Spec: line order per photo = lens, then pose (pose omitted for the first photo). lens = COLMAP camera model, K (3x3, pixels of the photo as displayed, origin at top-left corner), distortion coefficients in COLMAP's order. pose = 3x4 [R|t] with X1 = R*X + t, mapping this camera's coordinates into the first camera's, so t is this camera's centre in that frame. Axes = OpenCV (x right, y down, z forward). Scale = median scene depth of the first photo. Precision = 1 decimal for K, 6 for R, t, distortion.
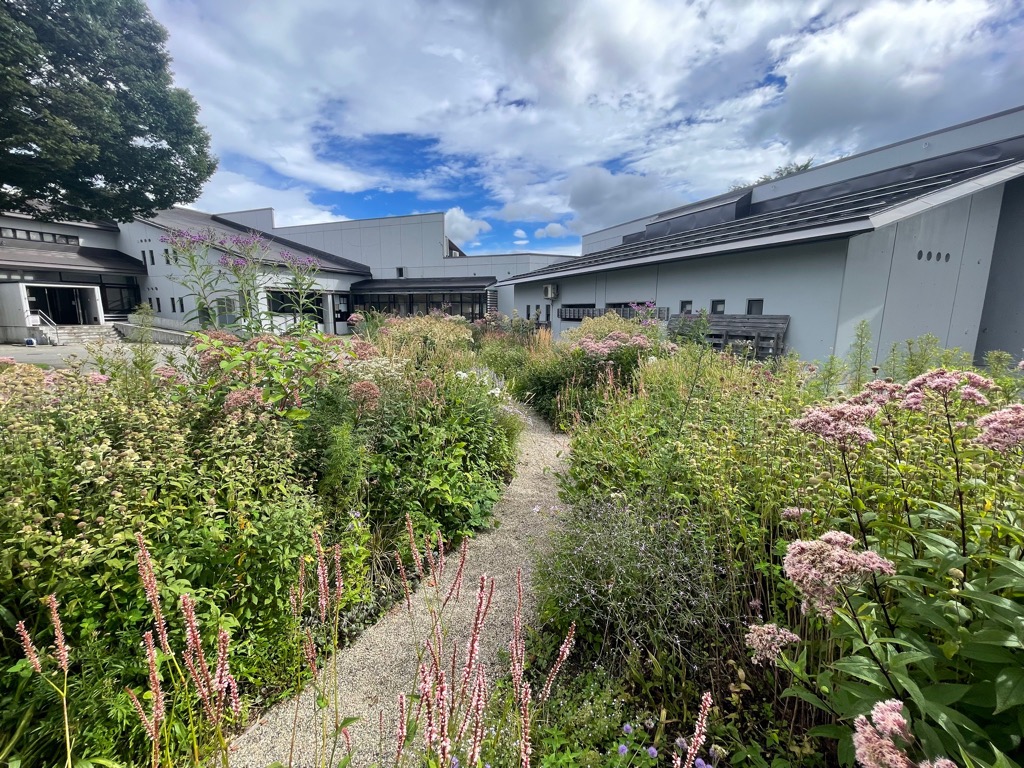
lens RADIAL K [[415.6, 0, 510.0], [0, 415.6, 380.0], [0, 0, 1]] dist [-0.010057, 0.000036]
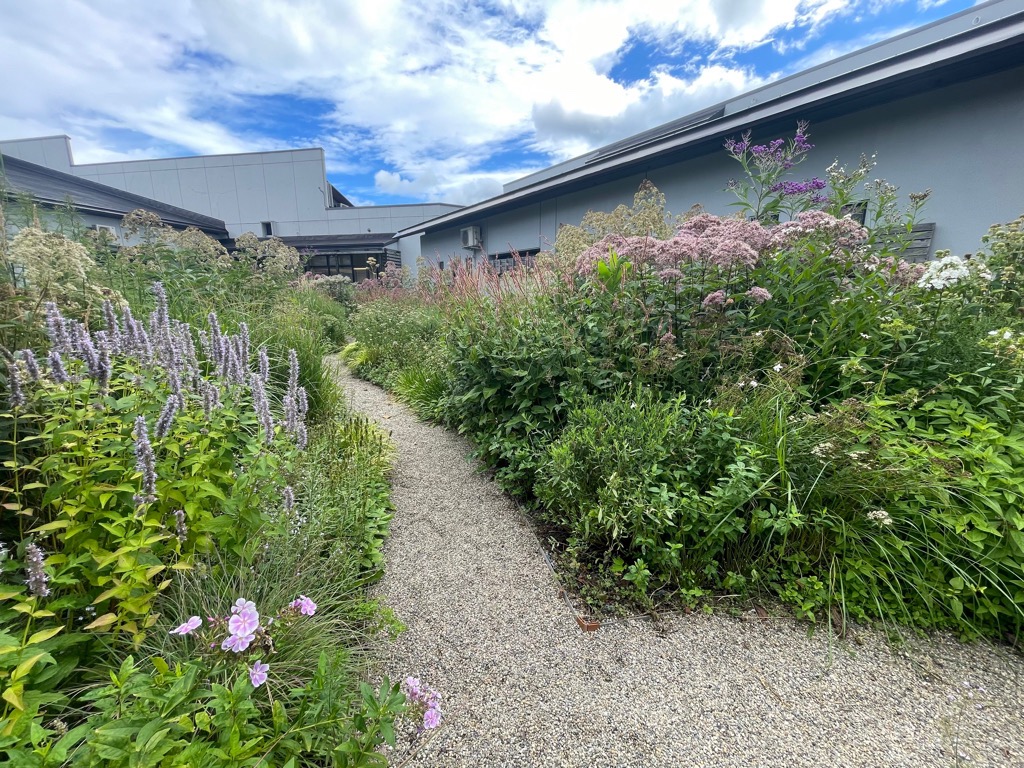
lens RADIAL K [[415.6, 0, 510.0], [0, 415.6, 380.0], [0, 0, 1]] dist [-0.010057, 0.000036]
pose [[0.979304, -0.052738, 0.195401, 0.011352], [0.043990, 0.997837, 0.048846, -0.002444], [-0.197555, -0.039239, 0.979506, 0.286802]]
